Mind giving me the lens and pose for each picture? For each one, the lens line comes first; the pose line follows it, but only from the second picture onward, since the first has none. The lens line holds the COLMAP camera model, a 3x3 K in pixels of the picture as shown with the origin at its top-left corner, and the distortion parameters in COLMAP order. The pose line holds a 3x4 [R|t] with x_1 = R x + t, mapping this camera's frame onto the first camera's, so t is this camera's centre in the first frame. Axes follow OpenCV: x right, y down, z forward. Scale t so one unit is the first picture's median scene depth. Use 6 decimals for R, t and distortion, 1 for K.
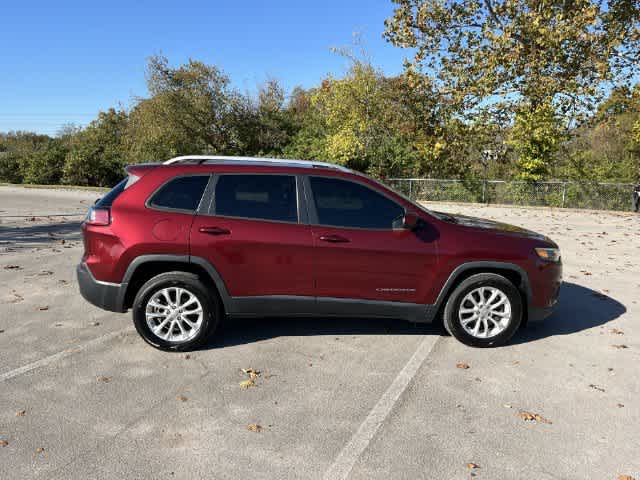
lens RADIAL K [[449.1, 0, 320.0], [0, 449.1, 240.0], [0, 0, 1]] dist [0.036755, -0.045880]
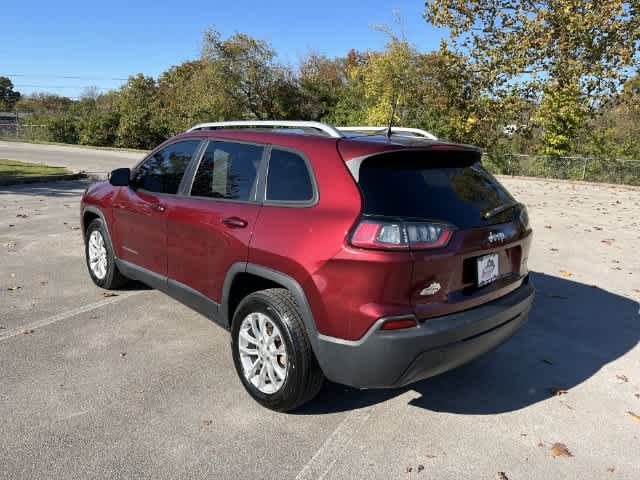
lens RADIAL K [[453.5, 0, 319.4], [0, 453.5, 233.7], [0, 0, 1]] dist [0.035866, -0.052339]
pose [[0.999019, 0.034276, -0.028044, -0.056395], [-0.032869, 0.998250, 0.049162, 0.019991], [0.029680, -0.048192, 0.998397, -0.113018]]
